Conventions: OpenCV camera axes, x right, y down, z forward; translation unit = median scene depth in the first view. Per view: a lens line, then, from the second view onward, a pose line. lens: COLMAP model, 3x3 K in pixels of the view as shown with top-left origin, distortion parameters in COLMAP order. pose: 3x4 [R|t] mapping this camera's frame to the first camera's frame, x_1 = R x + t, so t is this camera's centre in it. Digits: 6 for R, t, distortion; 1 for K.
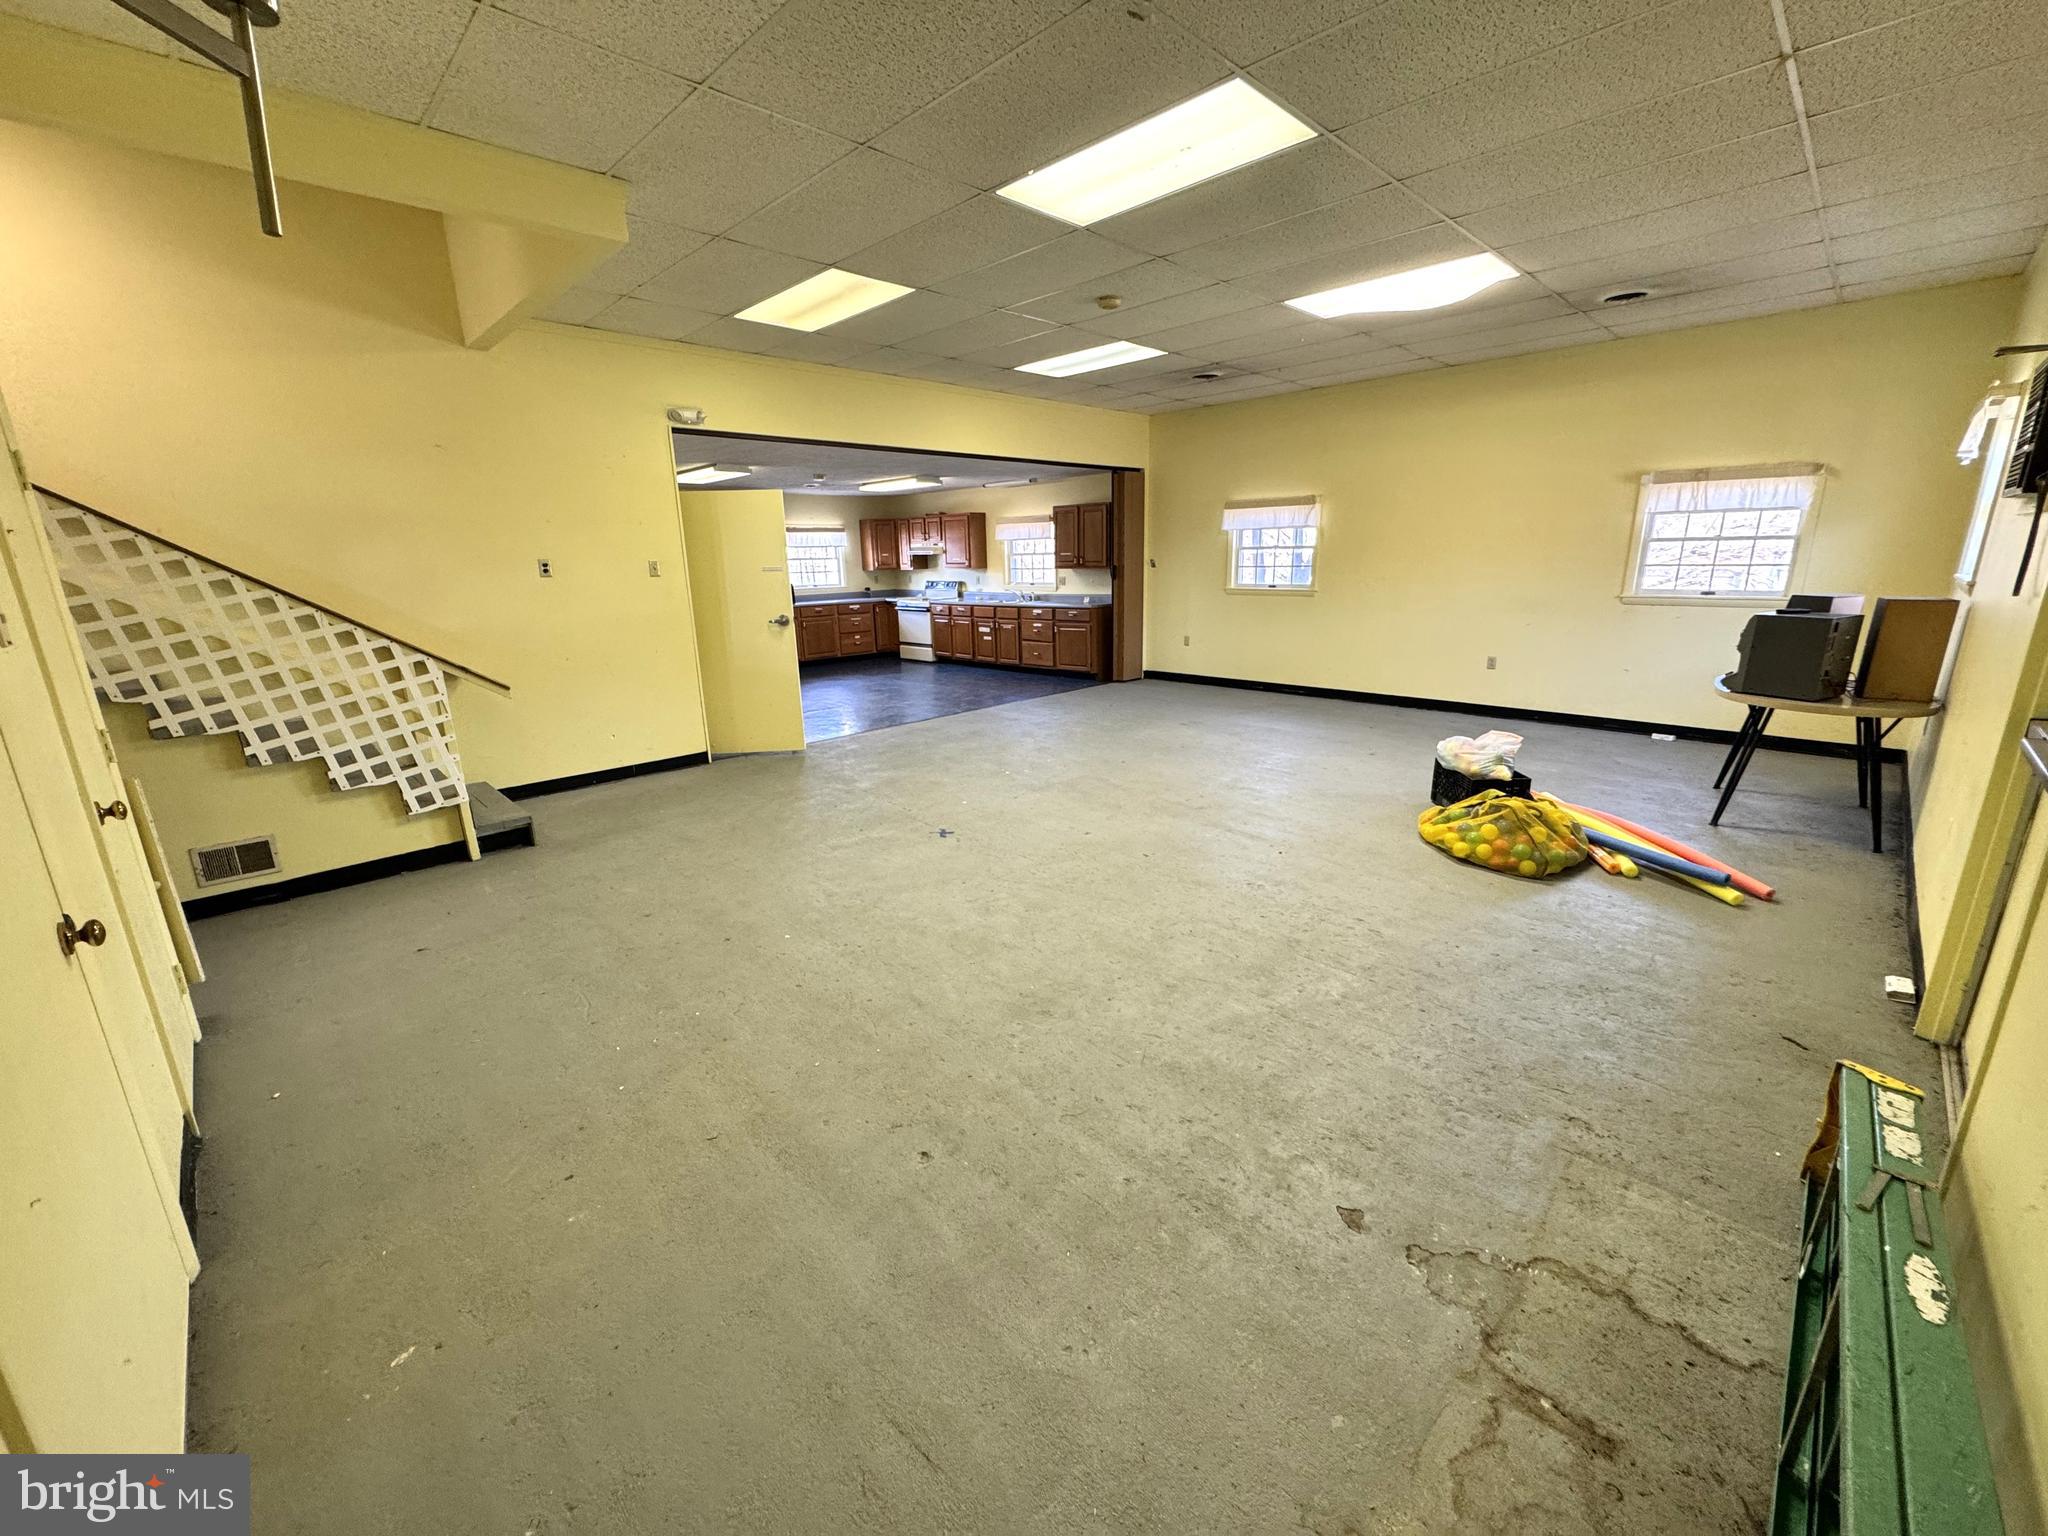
lens RADIAL K [[815.3, 0, 1023.4], [0, 815.3, 766.0], [0, 0, 1]] dist [-0.002931, 0.000284]
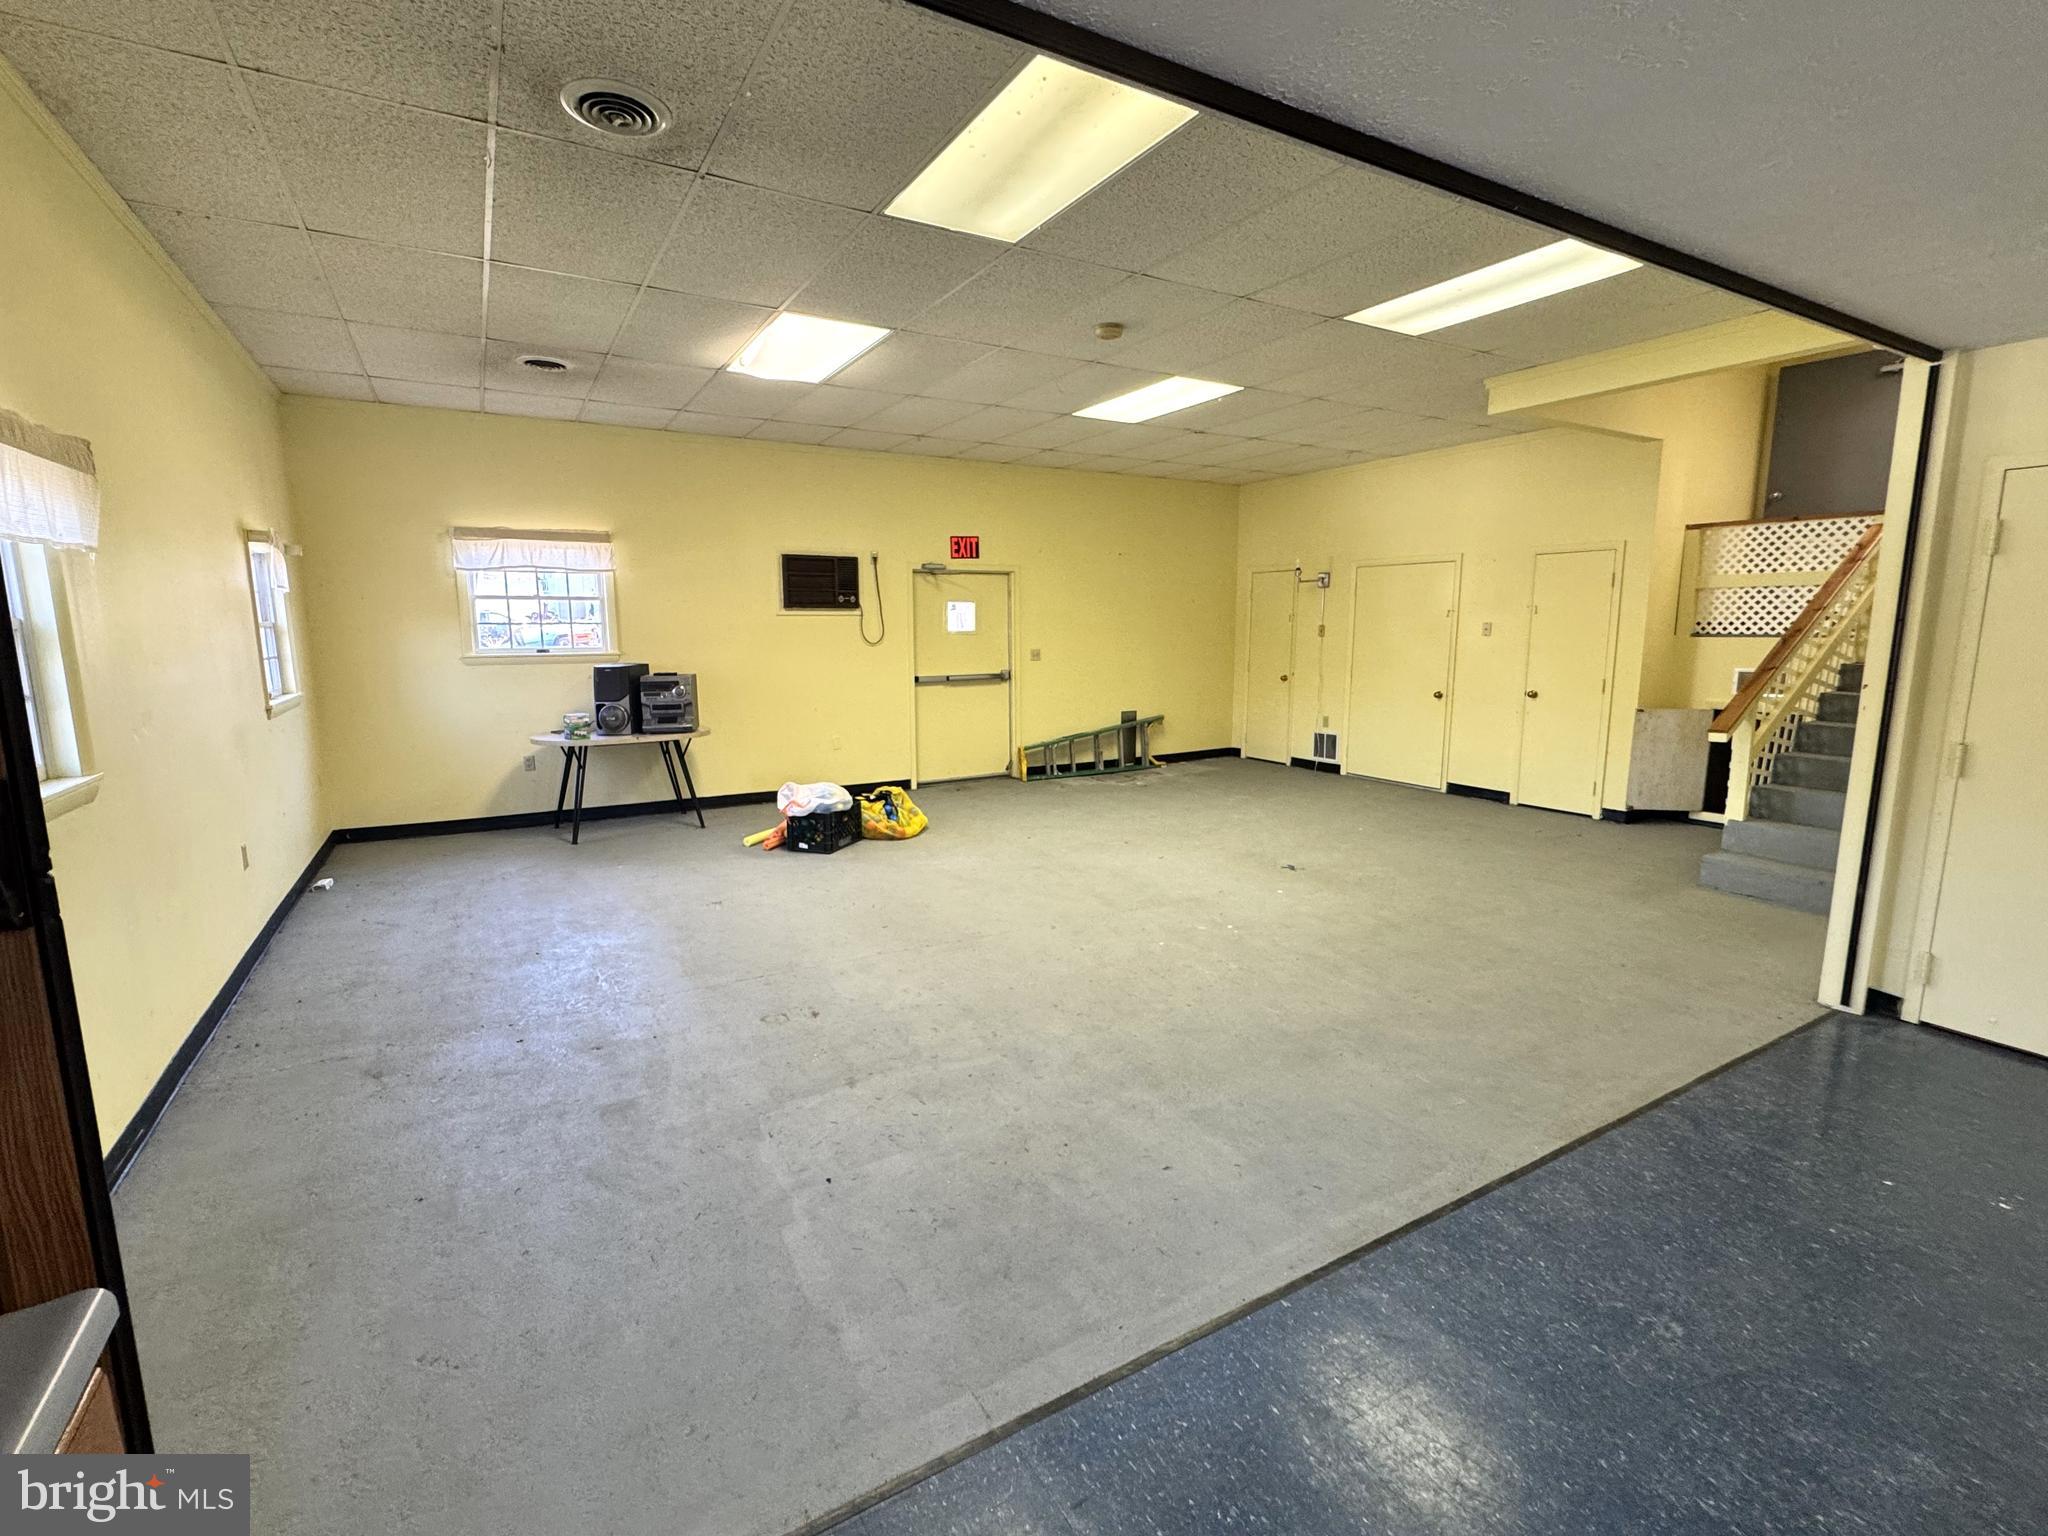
lens RADIAL K [[924.9, 0, 1023.1], [0, 924.9, 770.9], [0, 0, 1]] dist [-0.006935, -0.000172]
pose [[-0.969691, -0.011245, 0.244075, -0.020039], [0.087871, 0.916053, 0.391312, -0.225917], [-0.227986, 0.400899, -0.887301, 0.868789]]
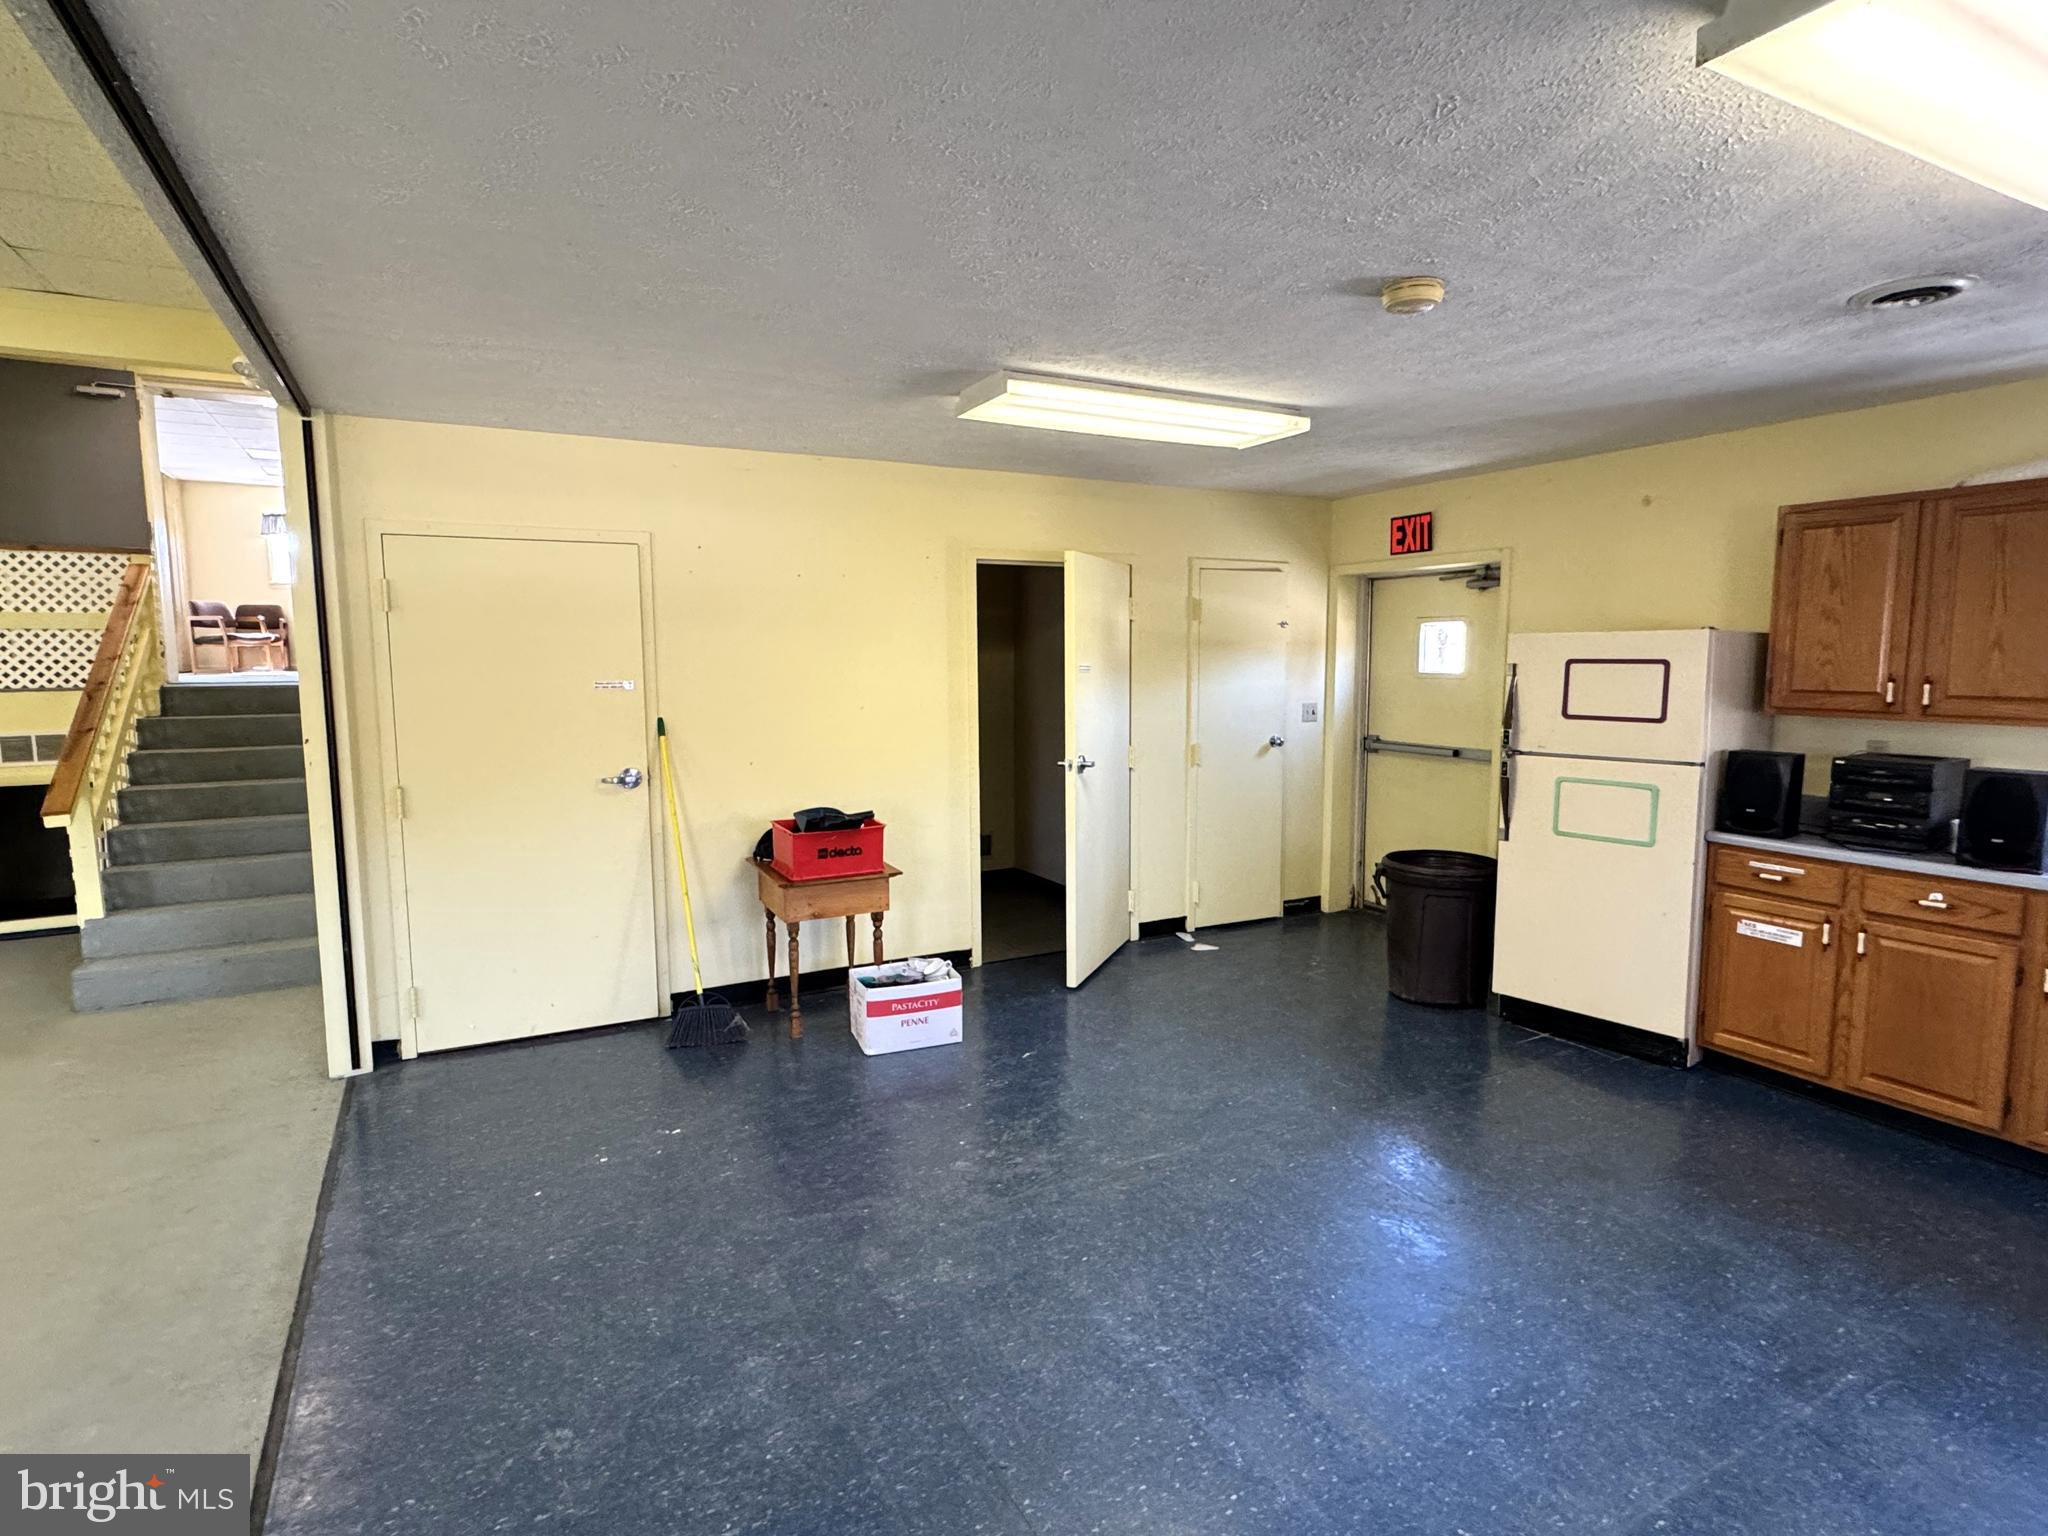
lens RADIAL K [[1054.2, 0, 1018.3], [0, 1054.2, 767.8], [0, 0, 1]] dist [-0.003468, 0.001768]
pose [[-0.272732, 0.126025, -0.953800, 0.041411], [-0.231490, 0.953662, 0.192199, -0.216024], [0.933825, 0.273214, -0.230921, 0.813918]]
